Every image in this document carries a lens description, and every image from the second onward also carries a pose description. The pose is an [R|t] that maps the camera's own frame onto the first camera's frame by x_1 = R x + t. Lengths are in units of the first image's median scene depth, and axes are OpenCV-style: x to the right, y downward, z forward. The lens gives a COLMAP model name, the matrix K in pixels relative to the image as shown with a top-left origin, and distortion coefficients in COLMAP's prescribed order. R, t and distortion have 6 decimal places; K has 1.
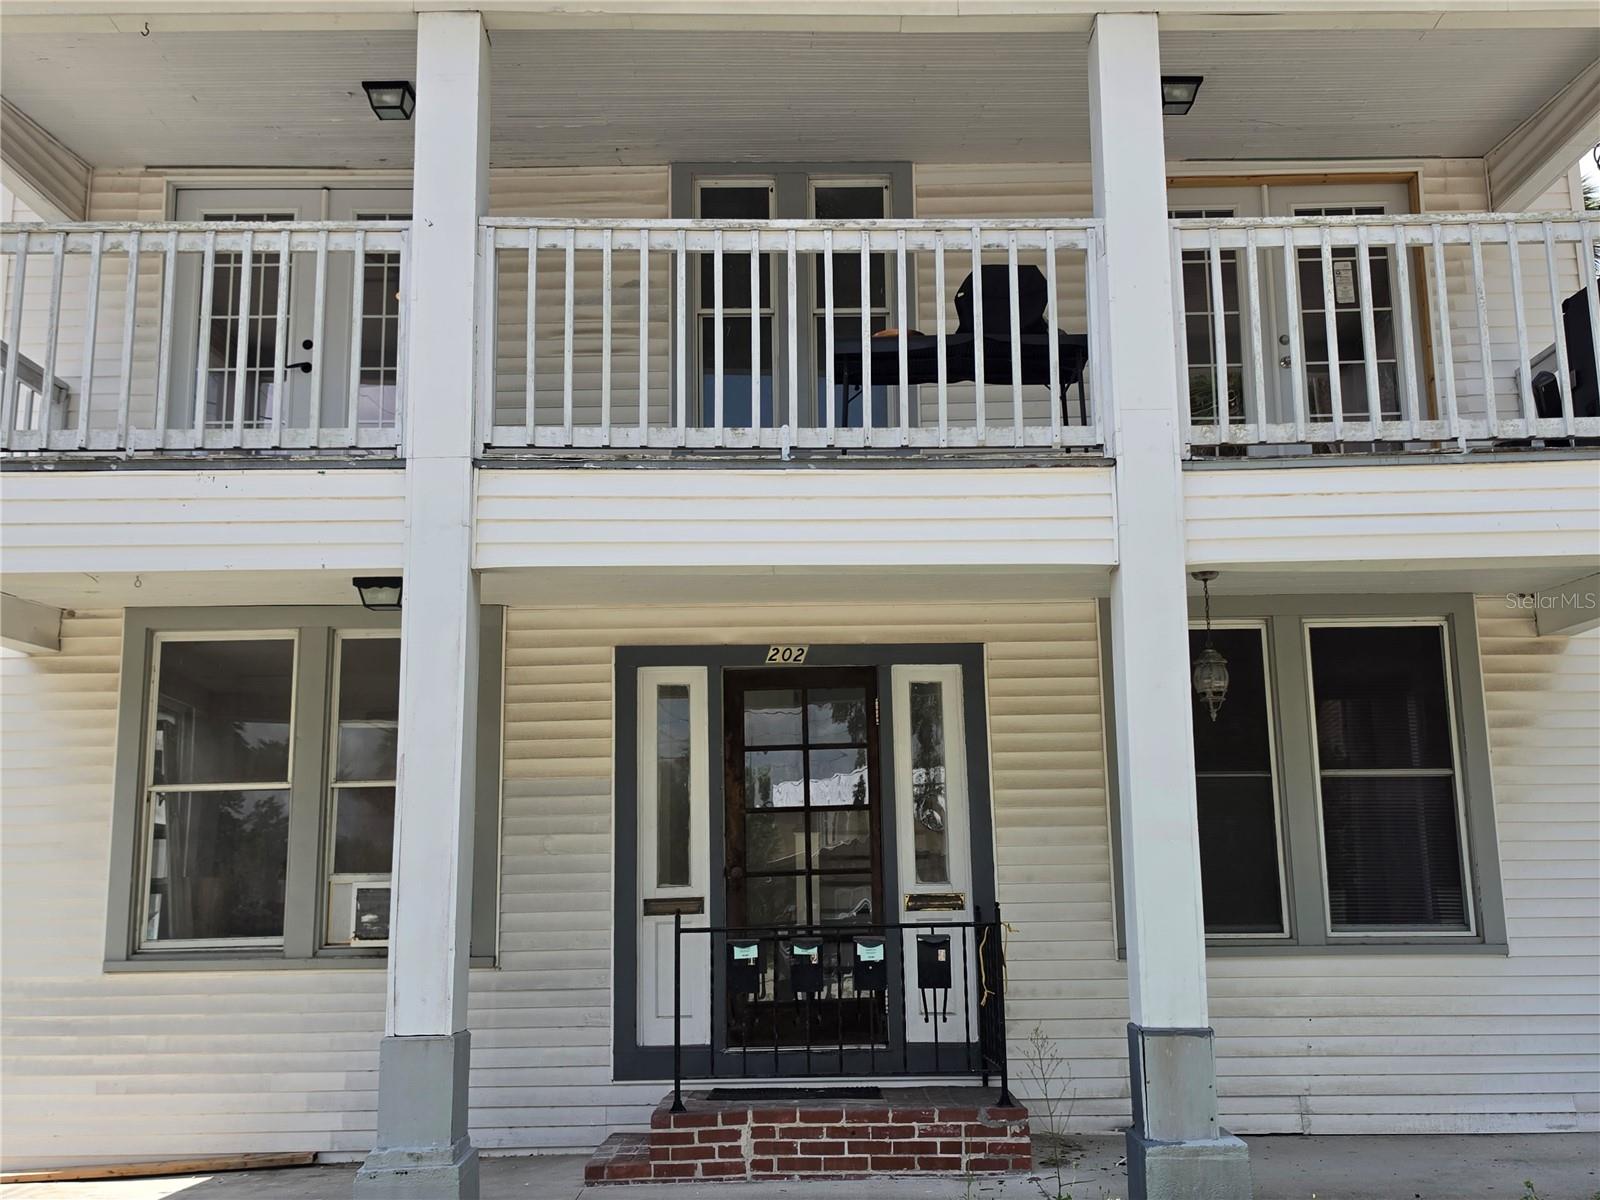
lens RADIAL K [[1593.6, 0, 800.0], [0, 1593.6, 600.0], [0, 0, 1]] dist [0.165126, -0.339444]
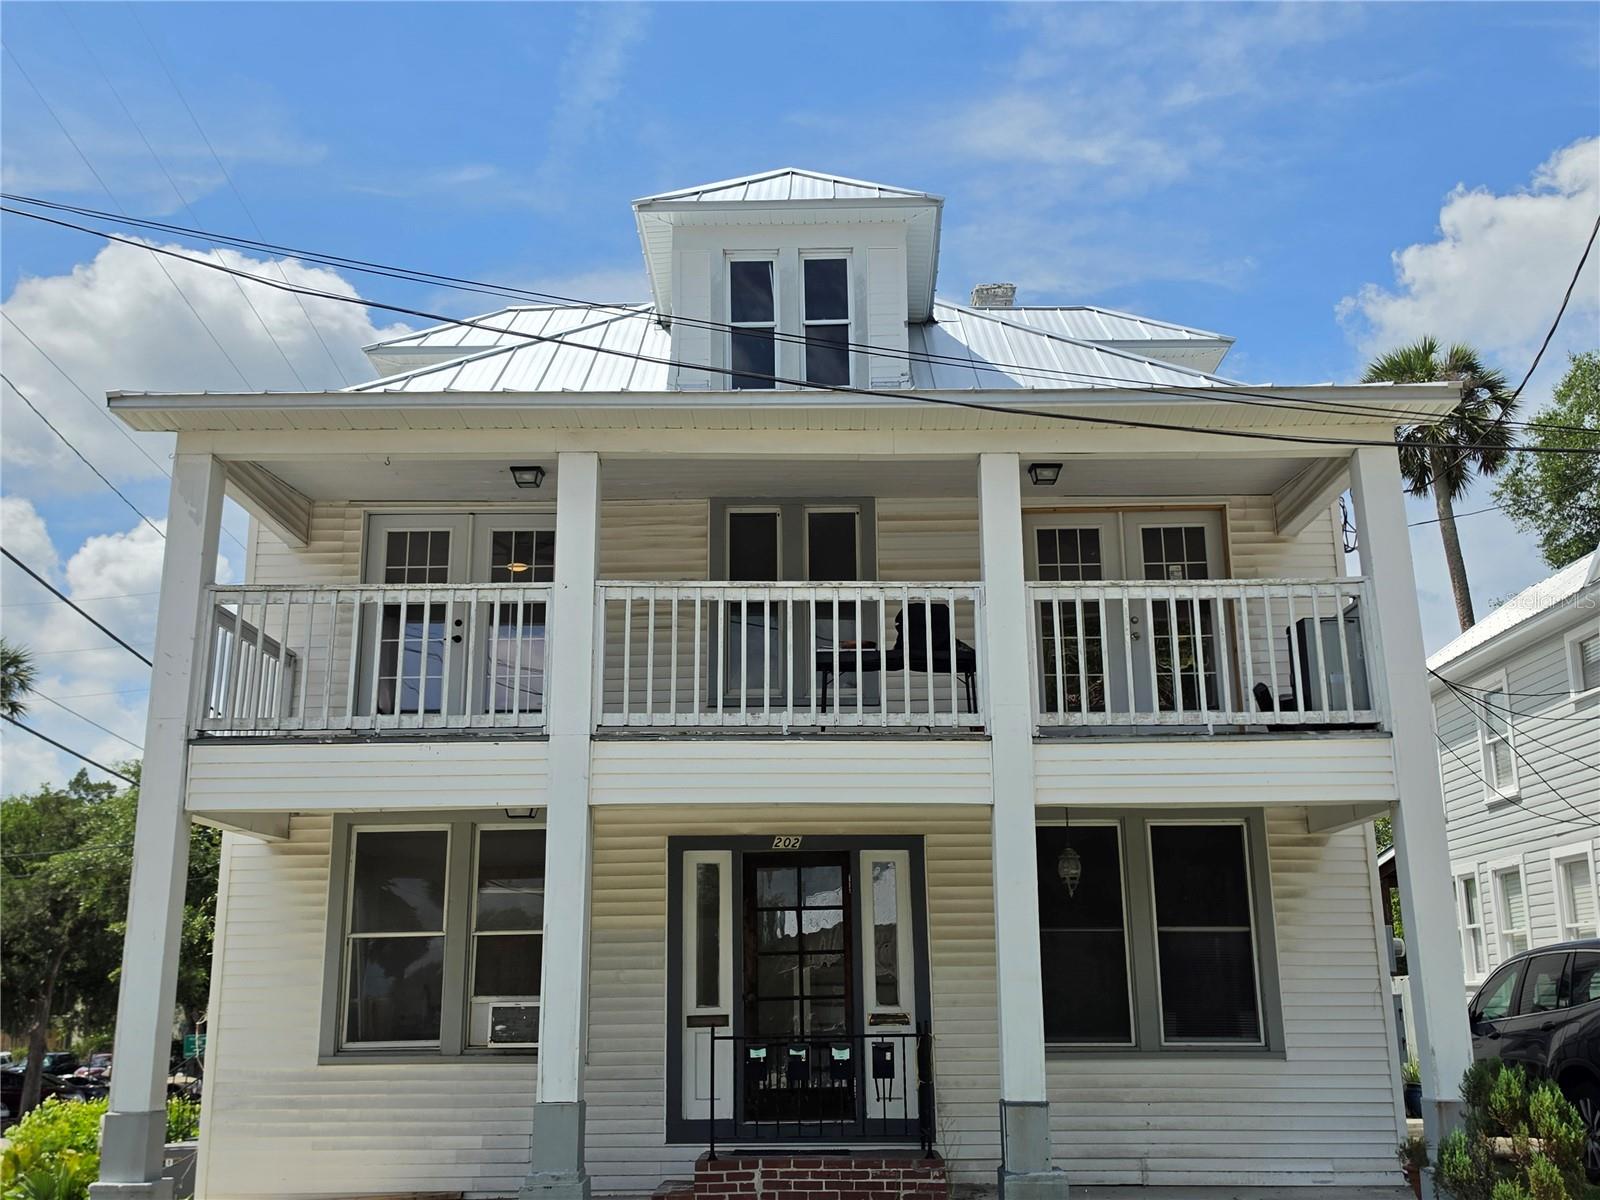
lens RADIAL K [[1567.0, 0, 787.8], [0, 1567.0, 594.9], [0, 0, 1]] dist [0.172872, -0.396775]
pose [[0.999912, 0.003205, -0.012856, 0.010866], [-0.004122, 0.997396, -0.072005, -0.093021], [0.012592, 0.072052, 0.997321, -0.467068]]
